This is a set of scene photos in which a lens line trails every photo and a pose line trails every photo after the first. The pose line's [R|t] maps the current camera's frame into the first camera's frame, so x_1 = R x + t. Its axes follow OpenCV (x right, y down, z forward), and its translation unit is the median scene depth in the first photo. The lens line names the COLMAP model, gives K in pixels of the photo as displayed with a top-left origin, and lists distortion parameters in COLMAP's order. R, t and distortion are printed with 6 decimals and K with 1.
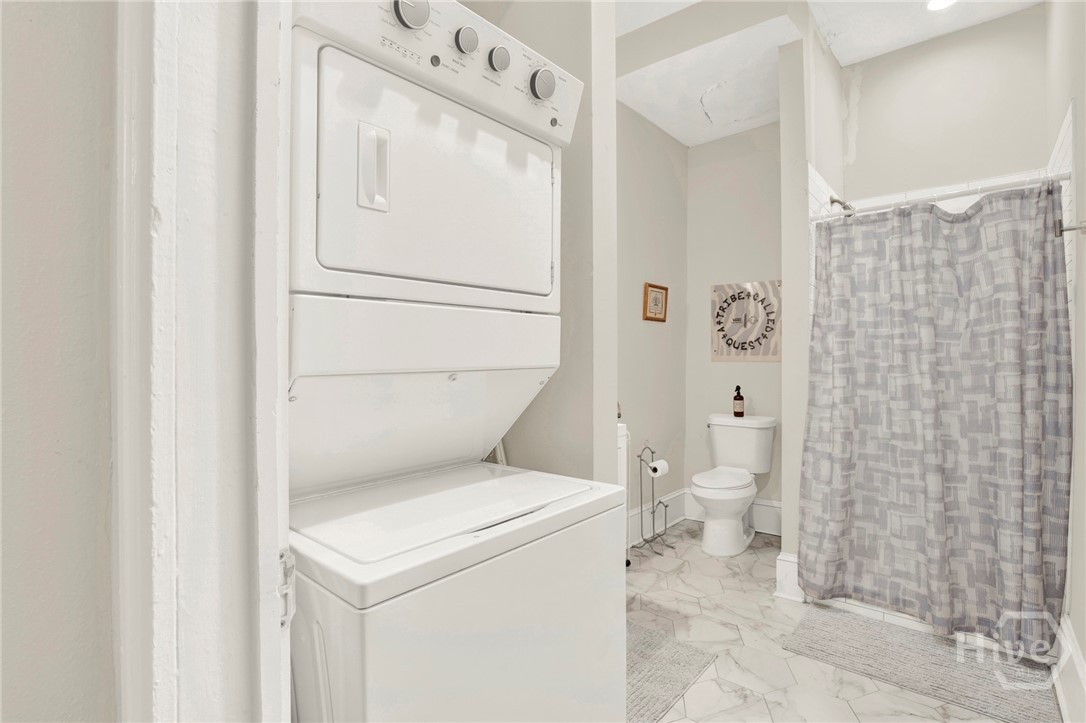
lens RADIAL K [[512.9, 0, 558.2], [0, 512.9, 356.7], [0, 0, 1]] dist [-0.030806, 0.002755]
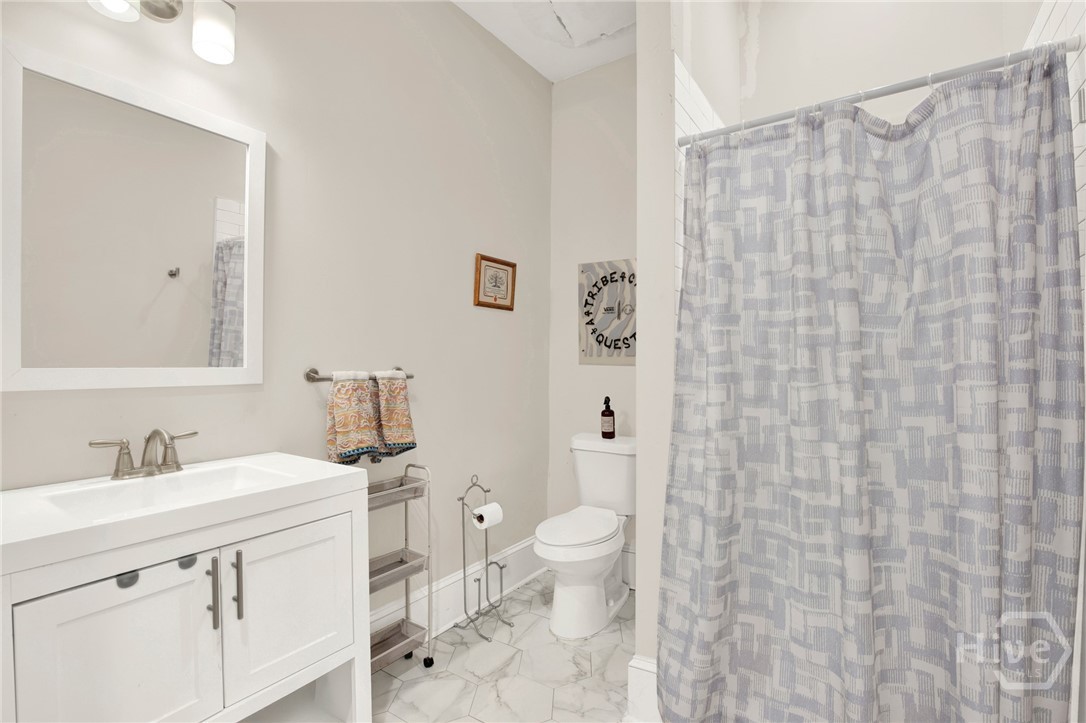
lens RADIAL K [[539.2, 0, 549.2], [0, 539.2, 367.0], [0, 0, 1]] dist [-0.030633, 0.000756]
pose [[0.991141, 0.001021, 0.132813, 0.287474], [-0.002458, 0.999940, 0.010656, 0.008655], [-0.132794, -0.010888, 0.991084, 0.407233]]
